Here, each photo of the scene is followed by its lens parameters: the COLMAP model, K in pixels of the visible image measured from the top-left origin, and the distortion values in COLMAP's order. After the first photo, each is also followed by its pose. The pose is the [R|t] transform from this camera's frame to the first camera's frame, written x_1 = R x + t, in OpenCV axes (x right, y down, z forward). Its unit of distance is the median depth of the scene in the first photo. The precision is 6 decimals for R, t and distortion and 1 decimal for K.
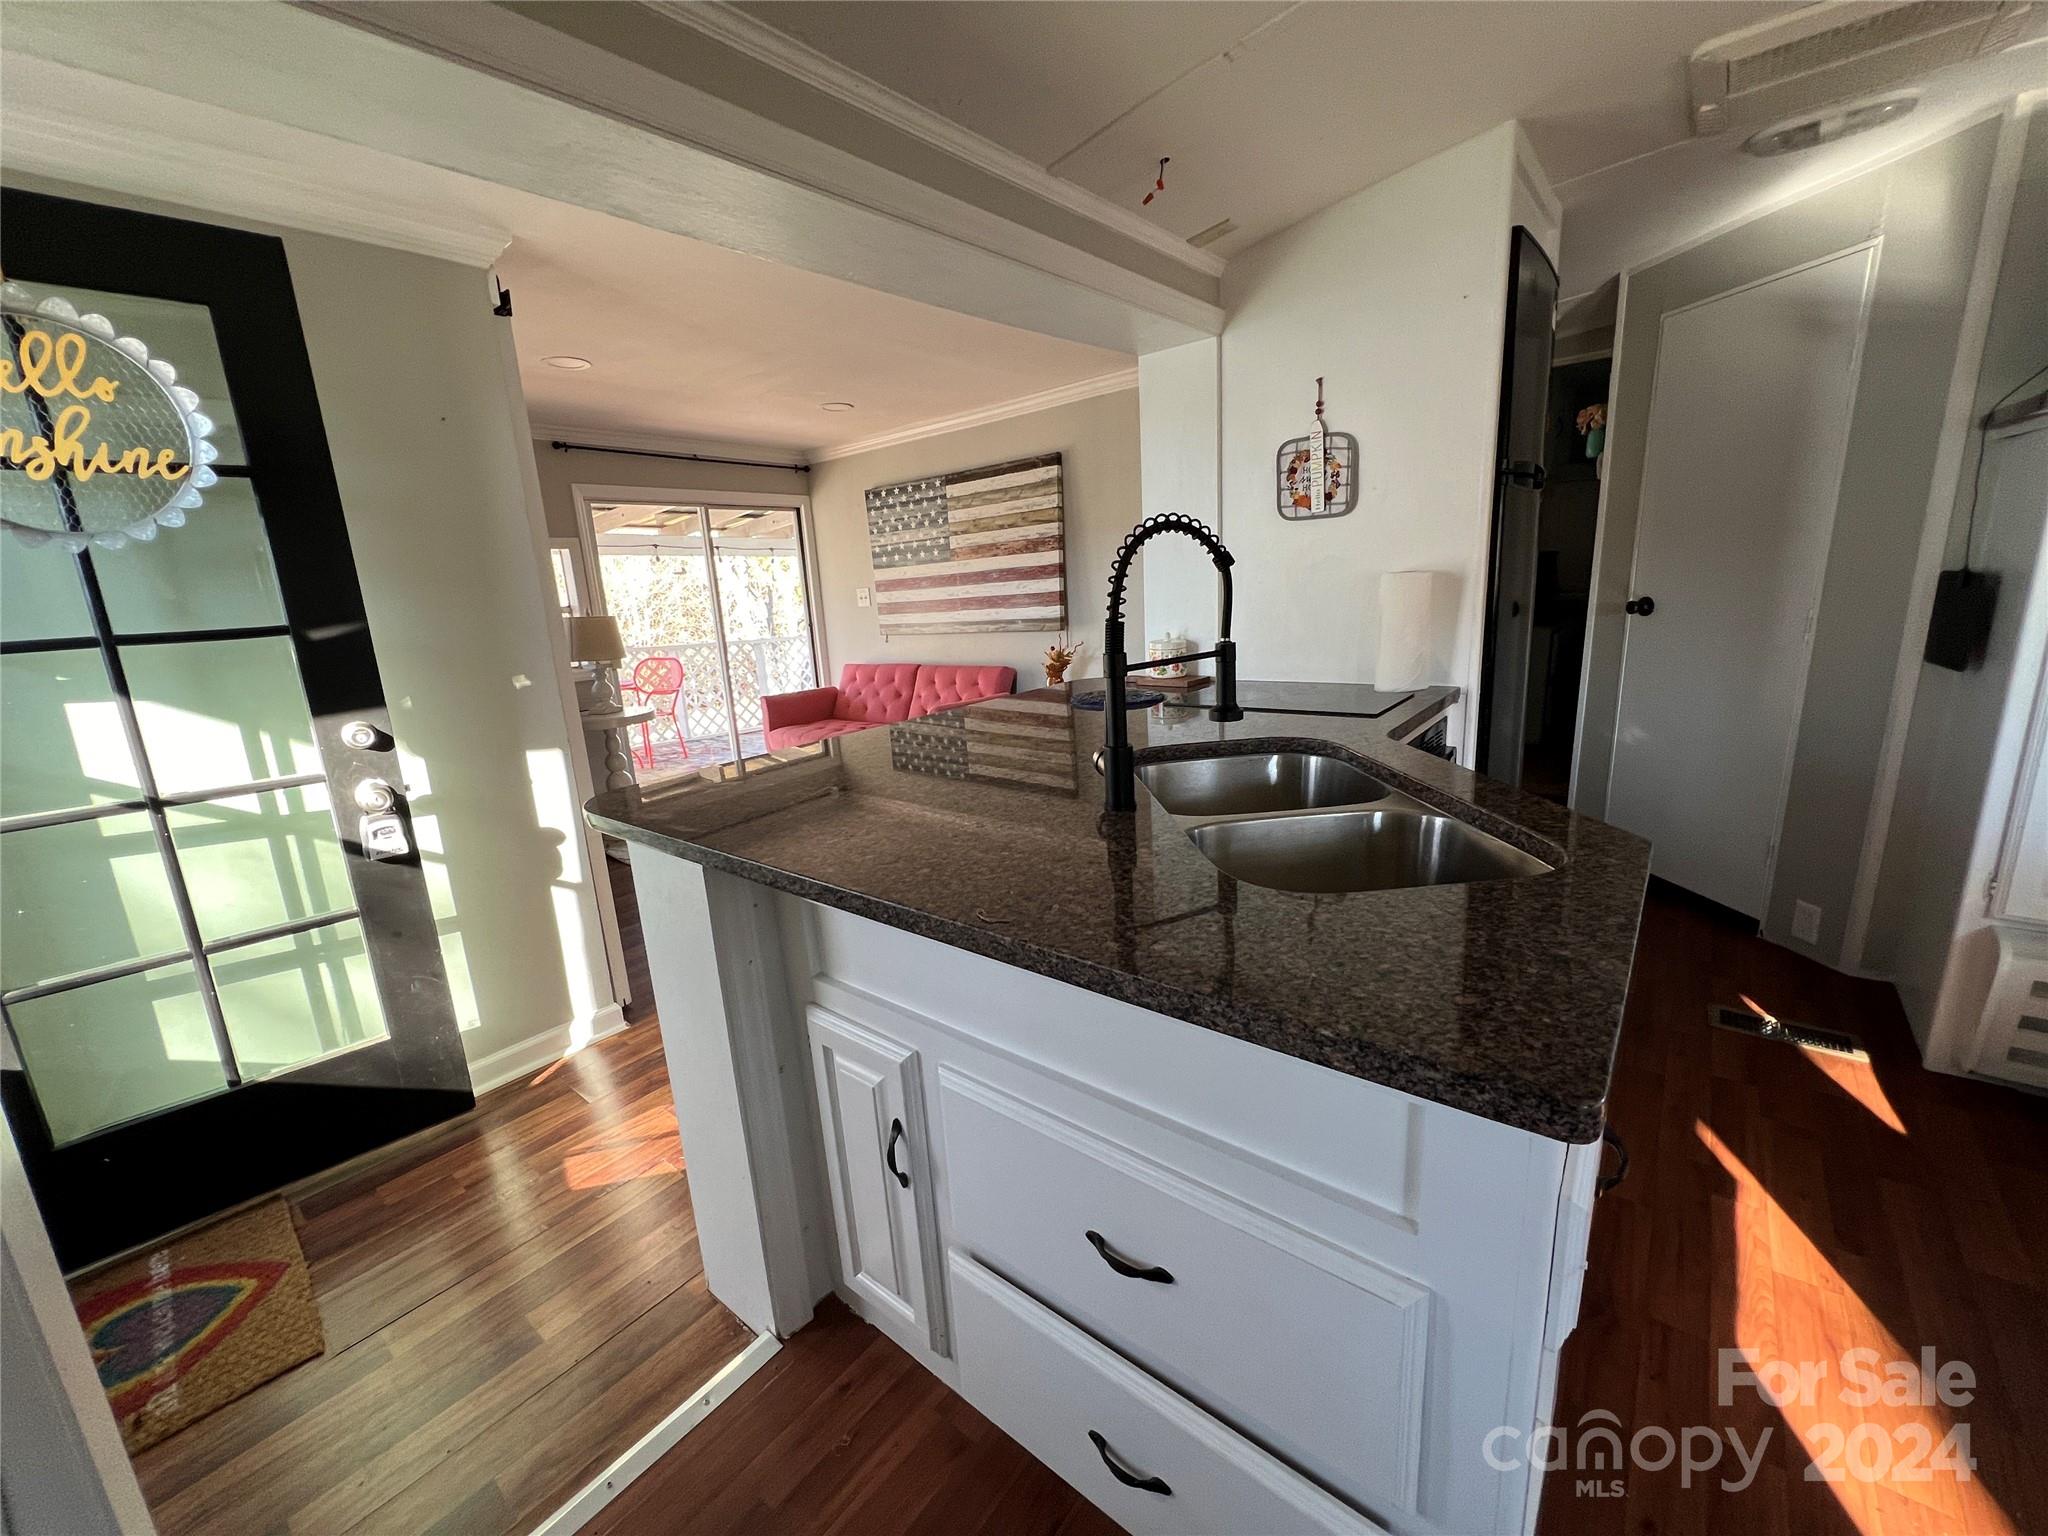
lens RADIAL K [[823.6, 0, 1023.1], [0, 823.6, 758.9], [0, 0, 1]] dist [-0.000628, 0.000289]
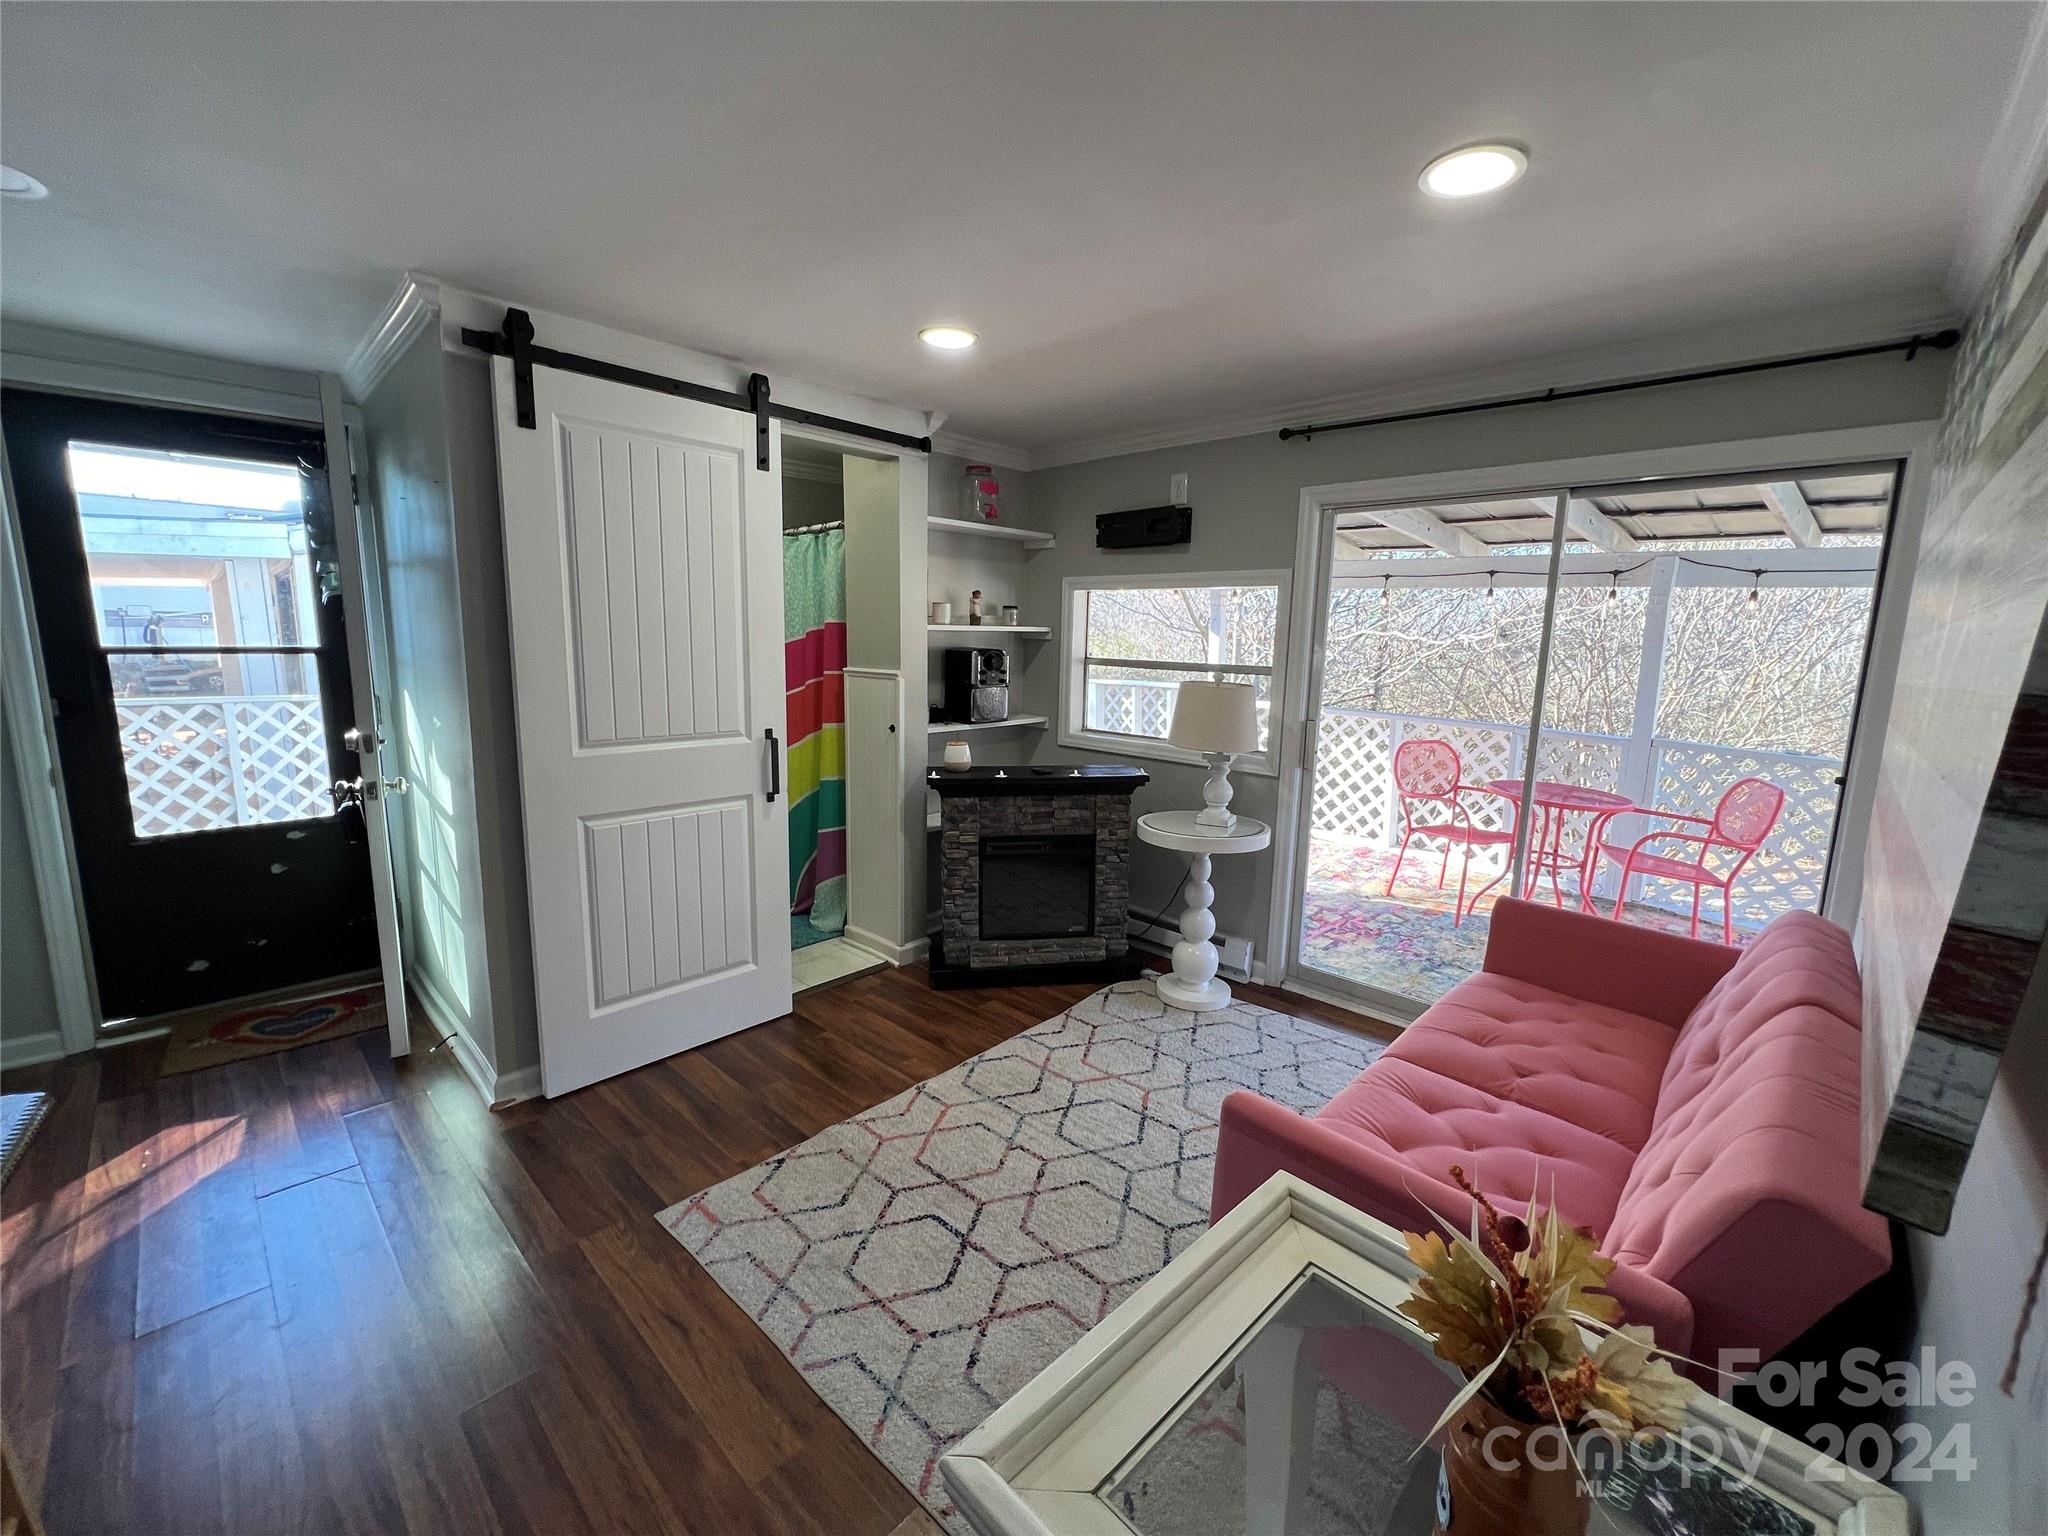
lens RADIAL K [[823.6, 0, 1017.7], [0, 823.6, 765.5], [0, 0, 1]] dist [-0.000628, 0.000289]
pose [[-0.083659, 0.210734, -0.973957, 0.149964], [-0.229470, 0.947042, 0.224621, -0.198584], [0.969714, 0.242285, -0.030871, 0.775132]]
